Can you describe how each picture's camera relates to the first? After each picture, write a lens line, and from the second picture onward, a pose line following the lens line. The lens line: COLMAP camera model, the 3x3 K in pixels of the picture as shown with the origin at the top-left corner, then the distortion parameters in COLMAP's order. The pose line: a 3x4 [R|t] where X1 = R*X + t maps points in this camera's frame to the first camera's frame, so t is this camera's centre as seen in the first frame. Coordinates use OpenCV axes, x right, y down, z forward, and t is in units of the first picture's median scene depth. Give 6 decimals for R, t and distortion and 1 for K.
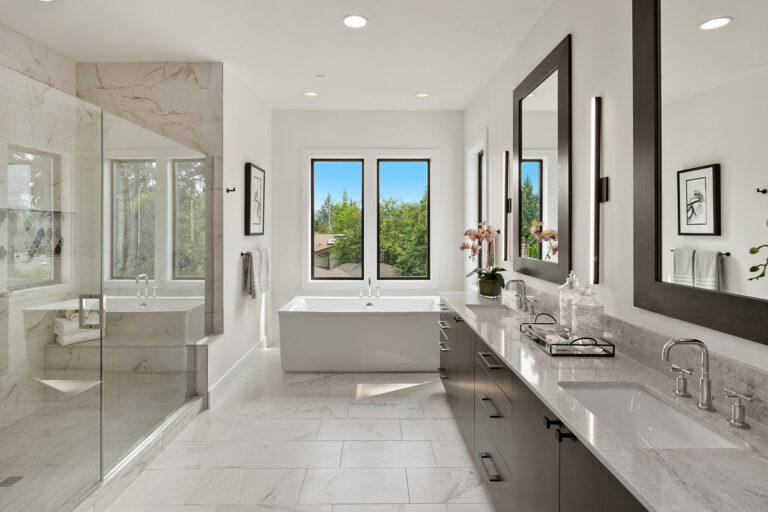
lens RADIAL K [[380.5, 0, 382.0], [0, 380.5, 230.0], [0, 0, 1]] dist [0.015840, -0.001335]
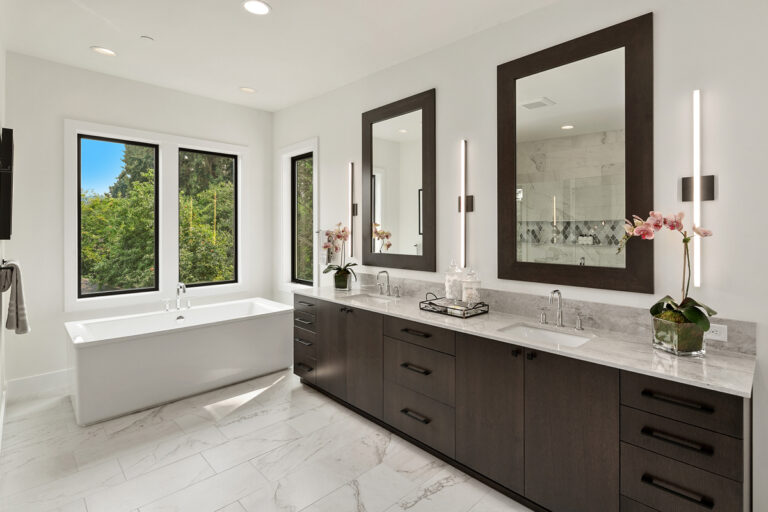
lens RADIAL K [[380.5, 0, 382.6], [0, 380.5, 229.9], [0, 0, 1]] dist [0.015840, -0.001335]
pose [[0.730031, -0.000189, 0.683414, -0.401670], [-0.000104, 1.000000, 0.000387, -0.002370], [-0.683414, -0.000354, 0.730031, 0.088044]]
